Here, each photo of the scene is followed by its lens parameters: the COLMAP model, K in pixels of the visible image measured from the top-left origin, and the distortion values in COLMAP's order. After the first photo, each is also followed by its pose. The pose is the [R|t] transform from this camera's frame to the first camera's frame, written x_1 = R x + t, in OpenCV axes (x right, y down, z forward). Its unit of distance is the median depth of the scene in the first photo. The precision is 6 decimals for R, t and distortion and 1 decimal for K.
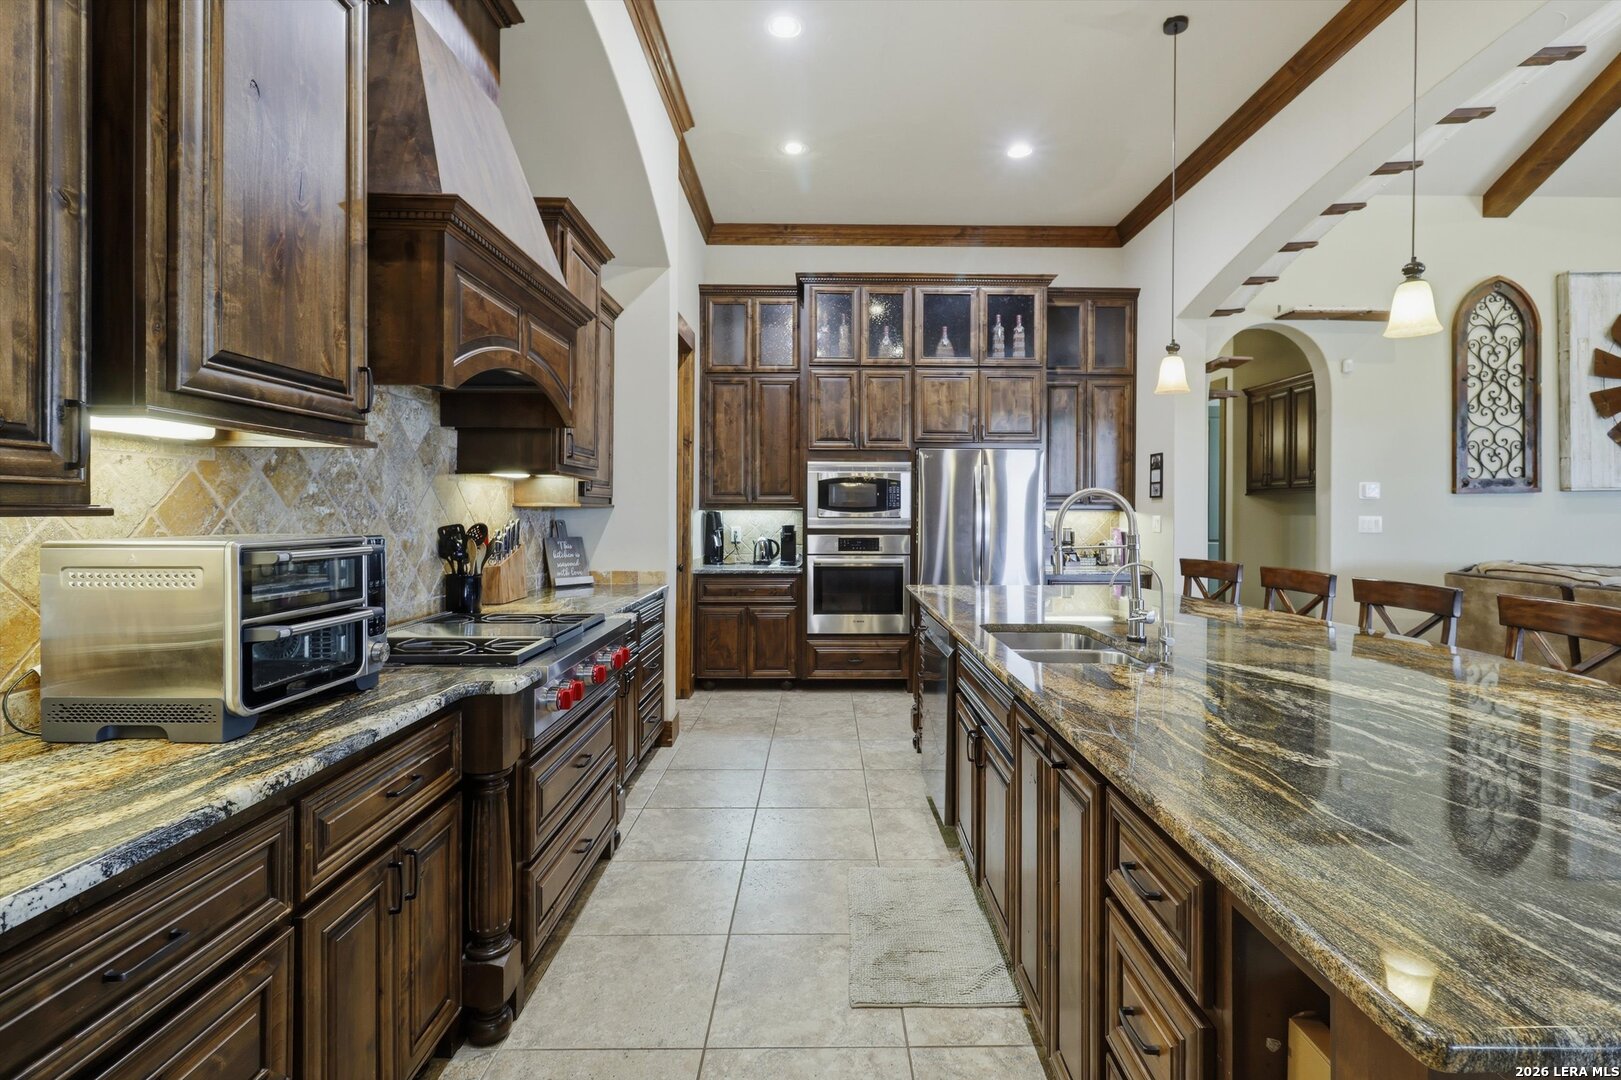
lens RADIAL K [[771.5, 0, 830.0], [0, 771.5, 505.6], [0, 0, 1]] dist [0.001063, 0.000095]
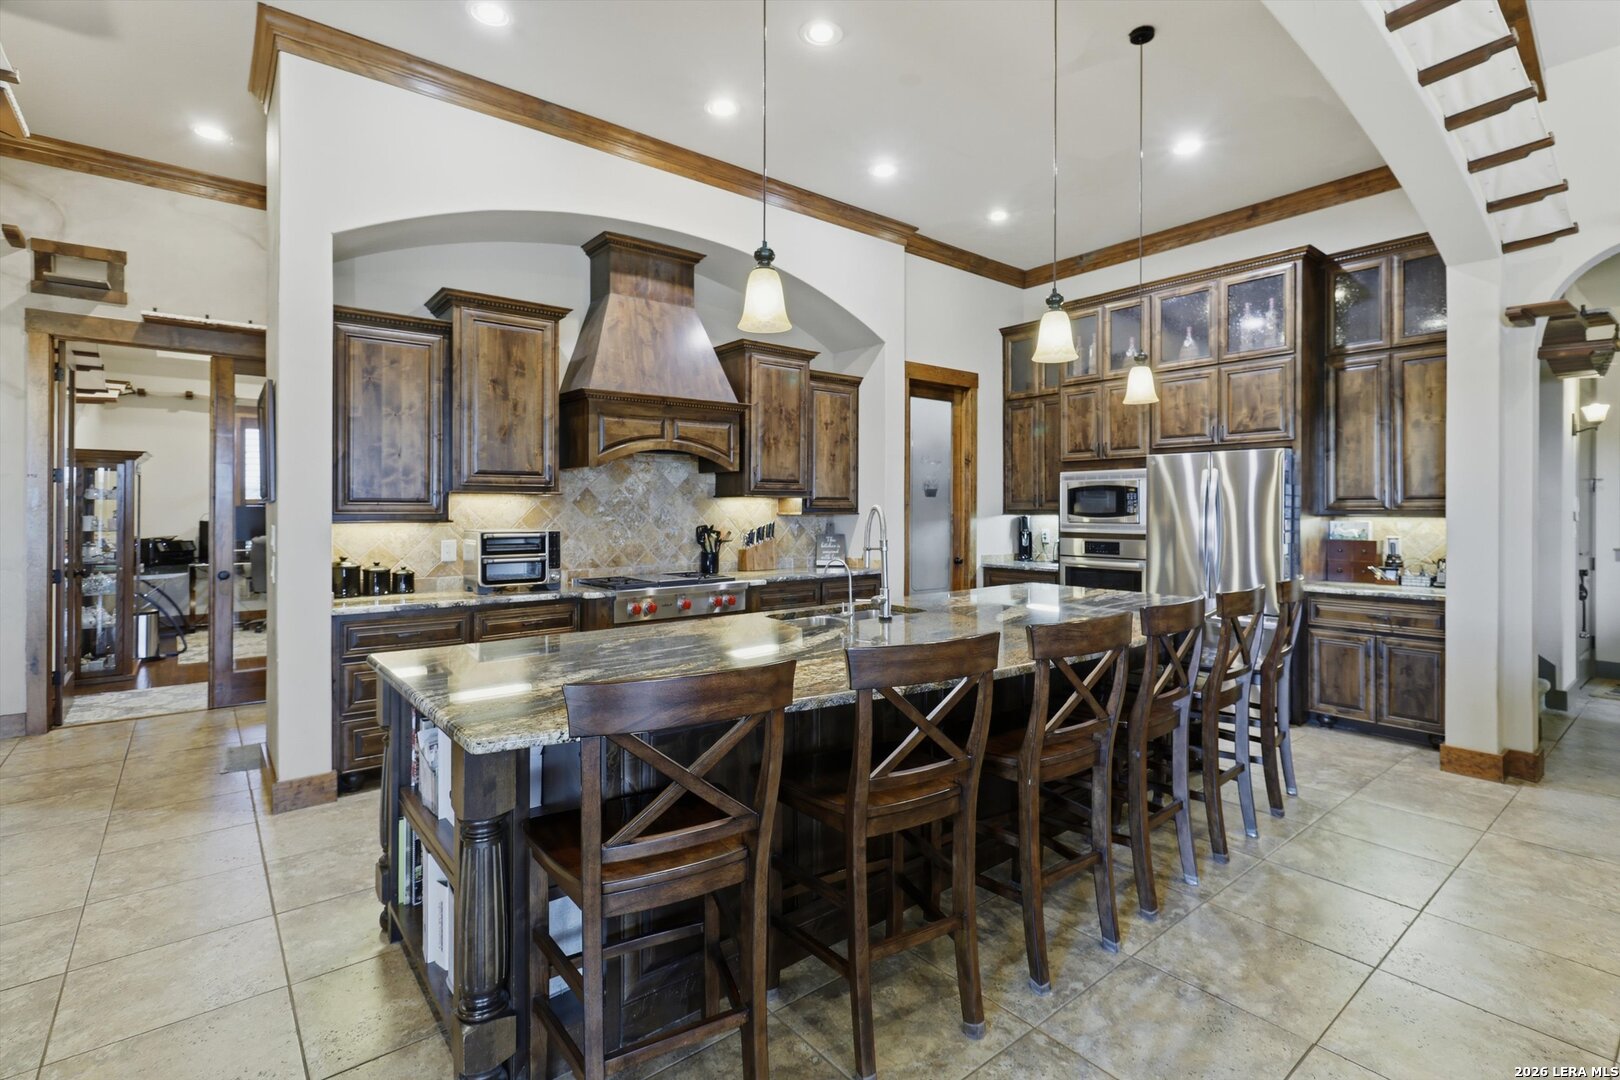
lens RADIAL K [[771.0, 0, 829.5], [0, 771.0, 505.7], [0, 0, 1]] dist [0.001063, 0.000095]
pose [[0.620364, -0.006767, -0.784285, 0.656519], [0.008494, 0.999962, -0.001909, -0.009556], [0.784268, -0.005477, 0.620398, 0.042252]]
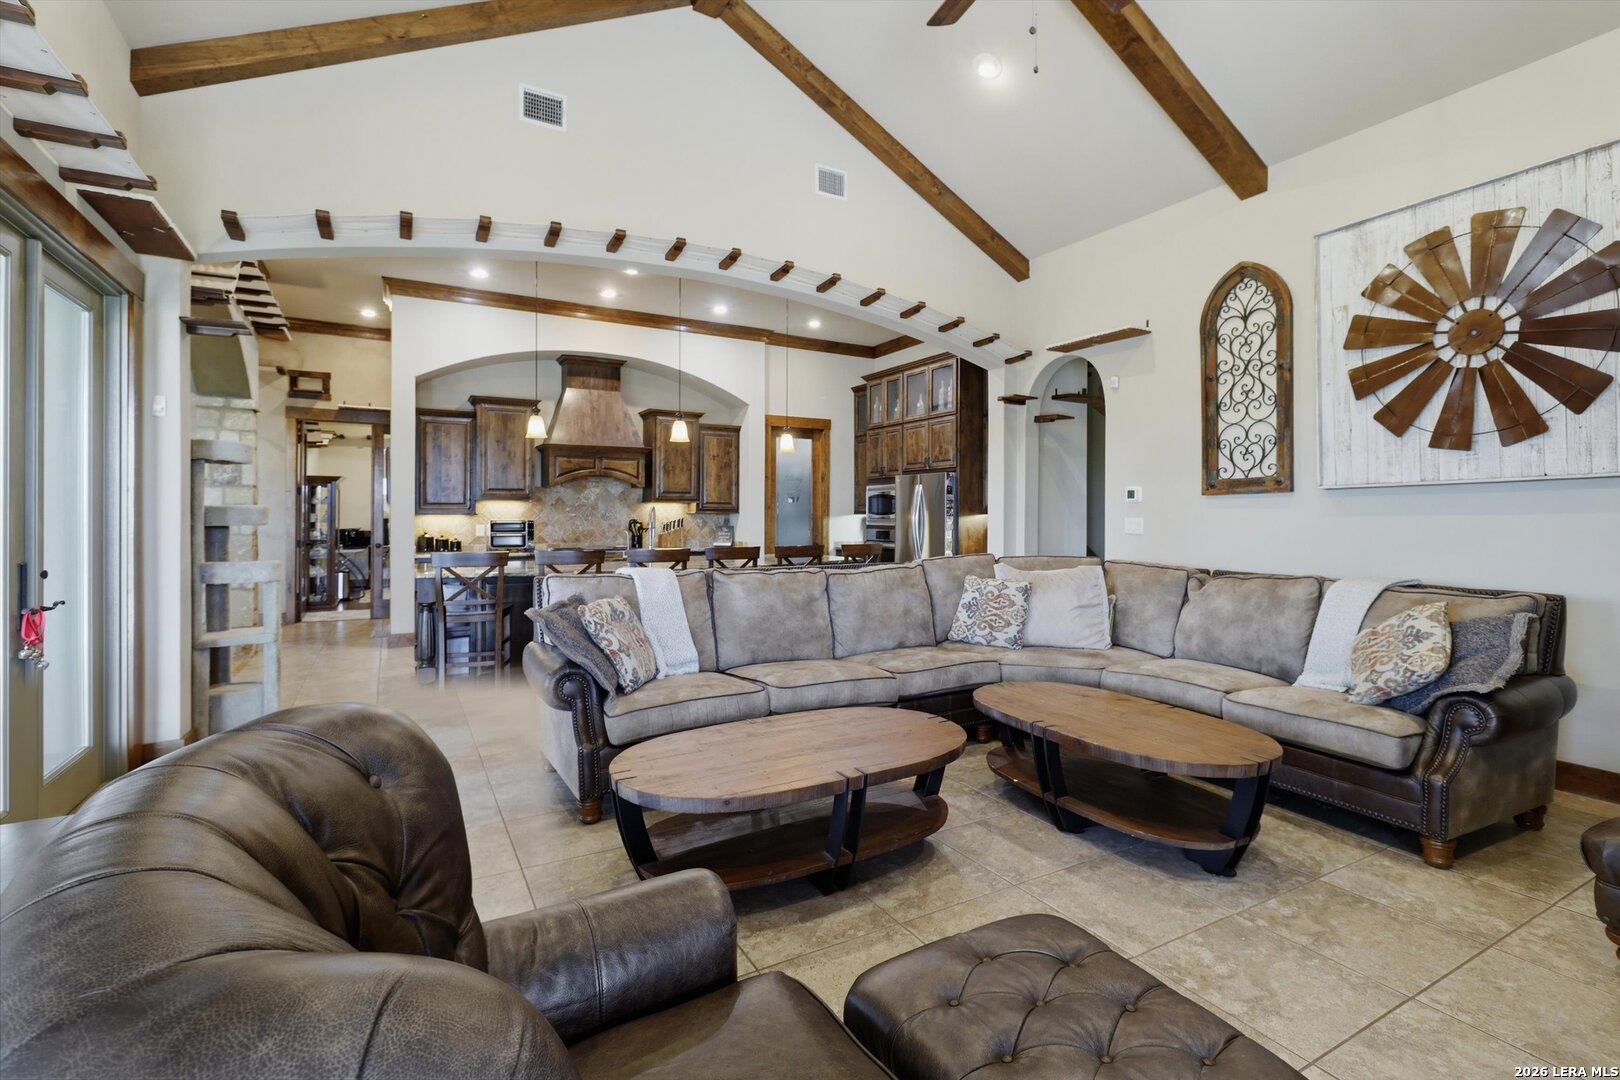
lens RADIAL K [[746.6, 0, 812.8], [0, 746.6, 512.2], [0, 0, 1]] dist [-0.001629, -0.000203]
pose [[0.475914, -0.005785, -0.879473, 1.401451], [0.006281, 0.999975, -0.003179, 0.005685], [0.879469, -0.004011, 0.475938, 0.109867]]
